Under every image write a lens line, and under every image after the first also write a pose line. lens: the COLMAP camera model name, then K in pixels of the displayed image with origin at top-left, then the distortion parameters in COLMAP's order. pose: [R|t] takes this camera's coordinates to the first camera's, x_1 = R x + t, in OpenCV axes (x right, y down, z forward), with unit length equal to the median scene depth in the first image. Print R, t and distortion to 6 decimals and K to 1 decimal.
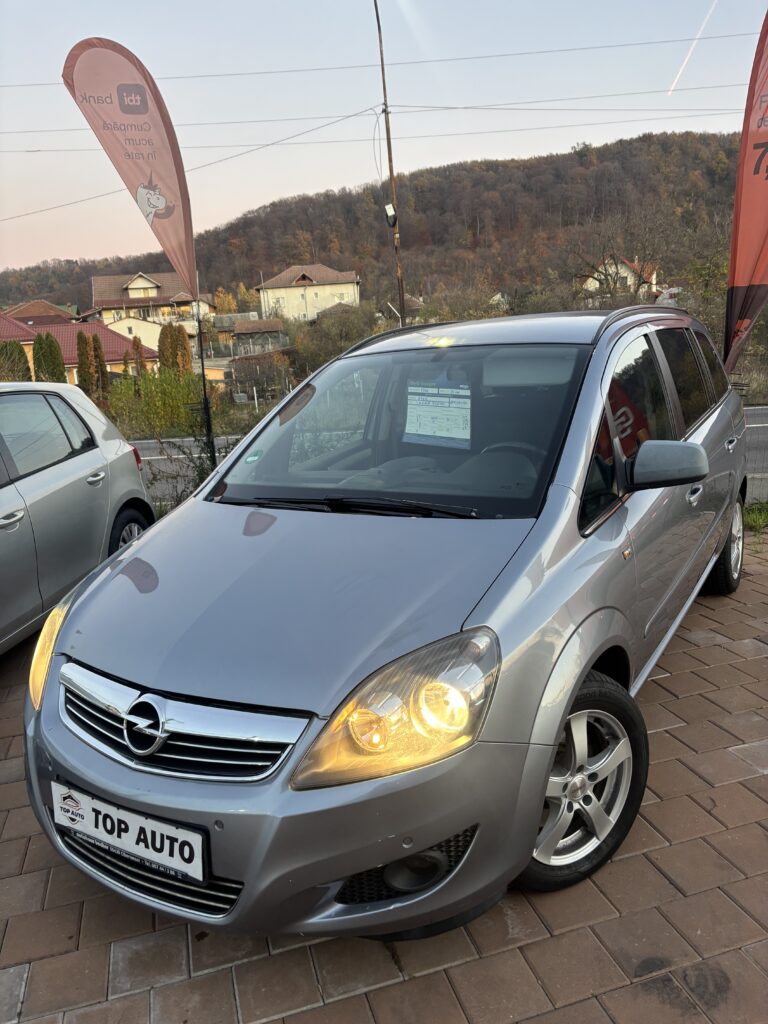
lens RADIAL K [[763.0, 0, 381.5], [0, 763.0, 508.2], [0, 0, 1]] dist [0.034011, -0.050909]
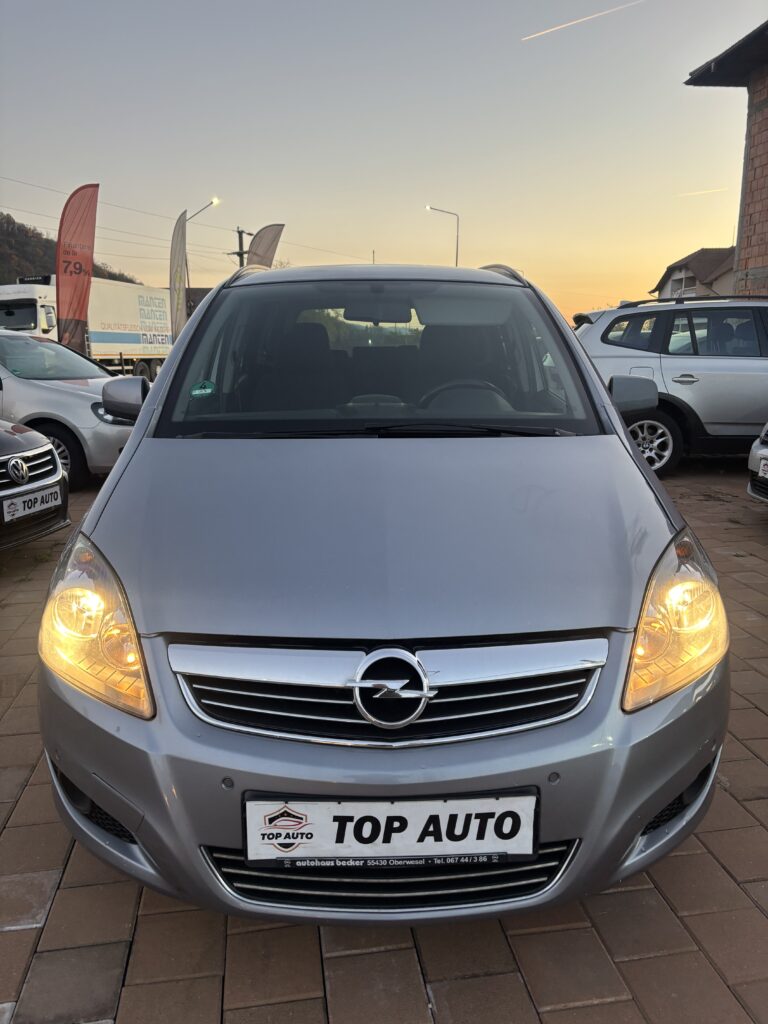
lens RADIAL K [[763.0, 0, 381.5], [0, 763.0, 508.2], [0, 0, 1]] dist [0.034011, -0.050909]
pose [[0.848192, -0.057203, 0.526591, -0.716632], [0.060542, 0.998106, 0.010907, 0.096325], [-0.526217, 0.022630, 0.850049, 0.360466]]
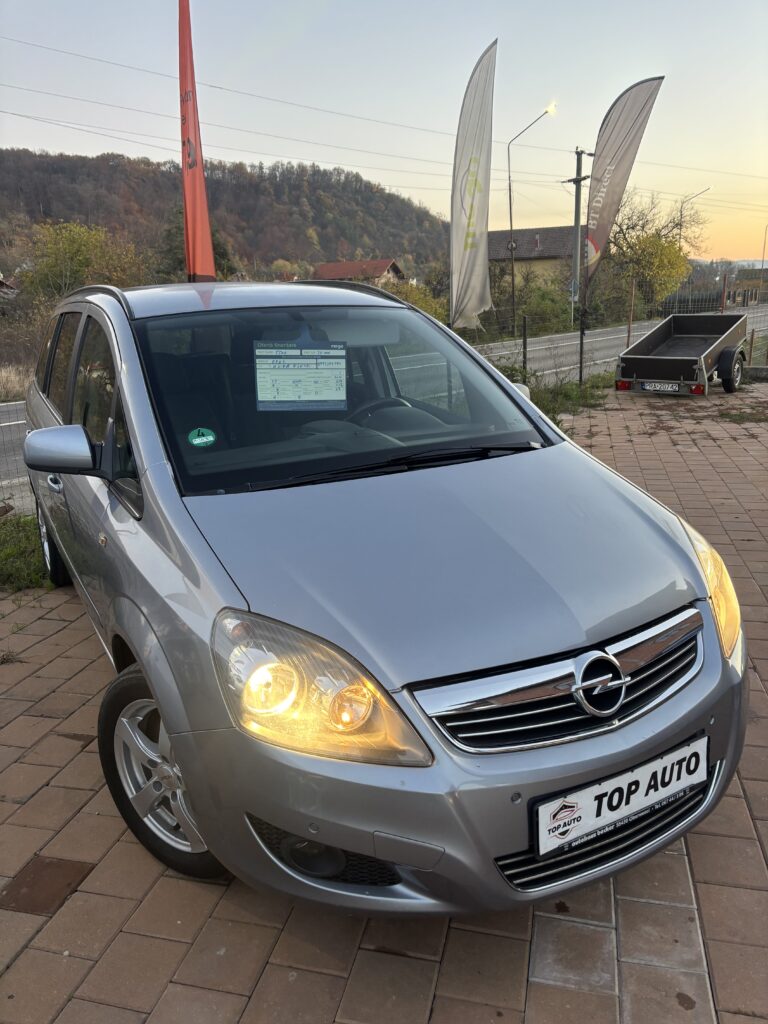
lens RADIAL K [[782.6, 0, 384.0], [0, 782.6, 512.0], [0, 0, 1]] dist [0.039221, -0.068229]
pose [[0.500202, -0.174902, 0.848061, -1.230348], [0.175425, 0.979548, 0.098551, -0.062855], [-0.847953, 0.099475, 0.520654, 0.715349]]
